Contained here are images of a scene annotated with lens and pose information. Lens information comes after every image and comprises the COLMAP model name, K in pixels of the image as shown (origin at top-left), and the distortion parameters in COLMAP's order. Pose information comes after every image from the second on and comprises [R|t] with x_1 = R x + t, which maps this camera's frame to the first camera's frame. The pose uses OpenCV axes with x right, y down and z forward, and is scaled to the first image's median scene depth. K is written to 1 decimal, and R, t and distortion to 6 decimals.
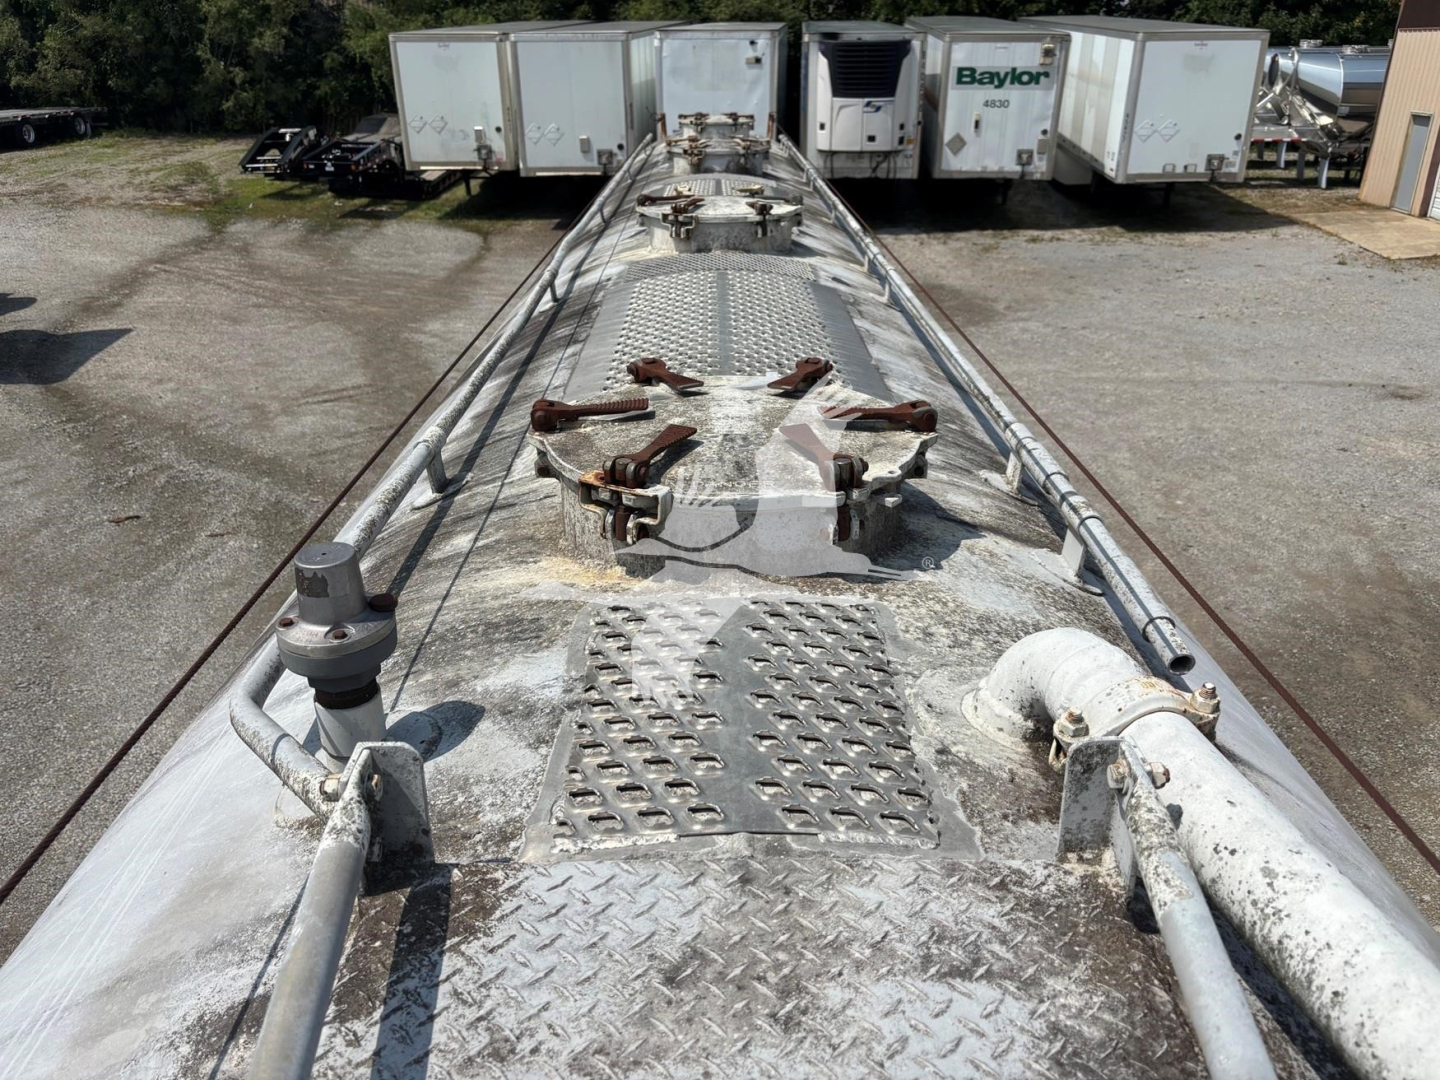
lens RADIAL K [[1087.7, 0, 716.3], [0, 1087.7, 534.0], [0, 0, 1]] dist [0.031686, -0.047693]
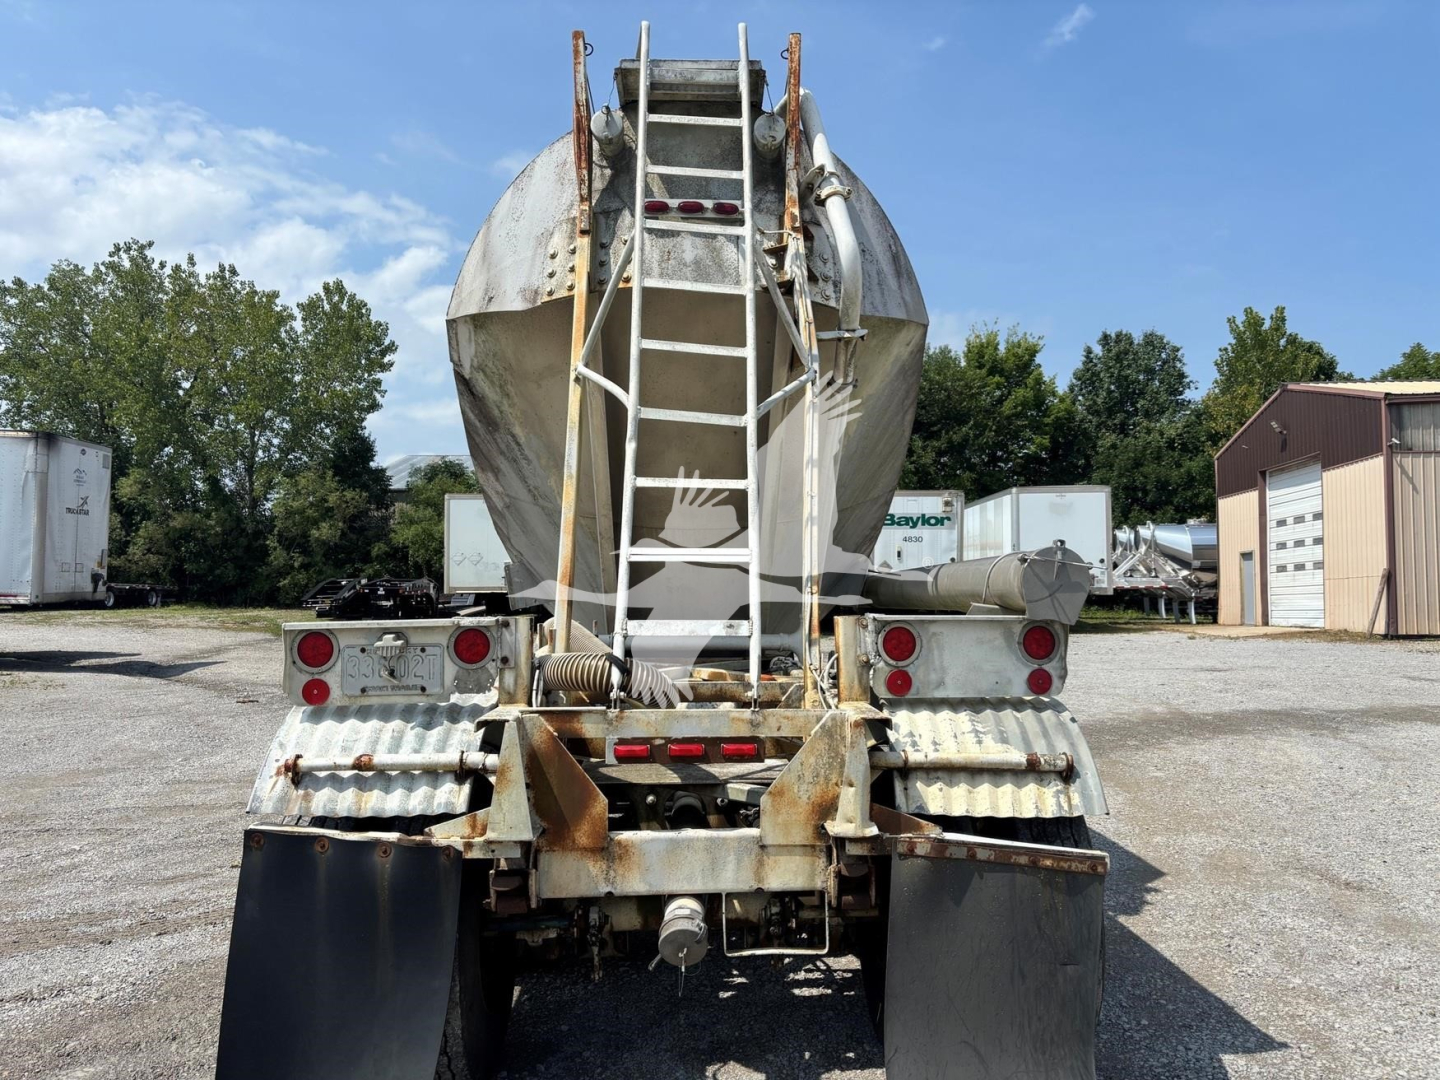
lens RADIAL K [[1087.7, 0, 720.3], [0, 1087.7, 537.2], [0, 0, 1]] dist [0.031686, -0.047693]
pose [[0.999786, 0.009018, 0.018600, 0.003606], [0.000695, 0.884661, -0.466235, 0.166562], [-0.020659, 0.466148, 0.884466, -0.111341]]
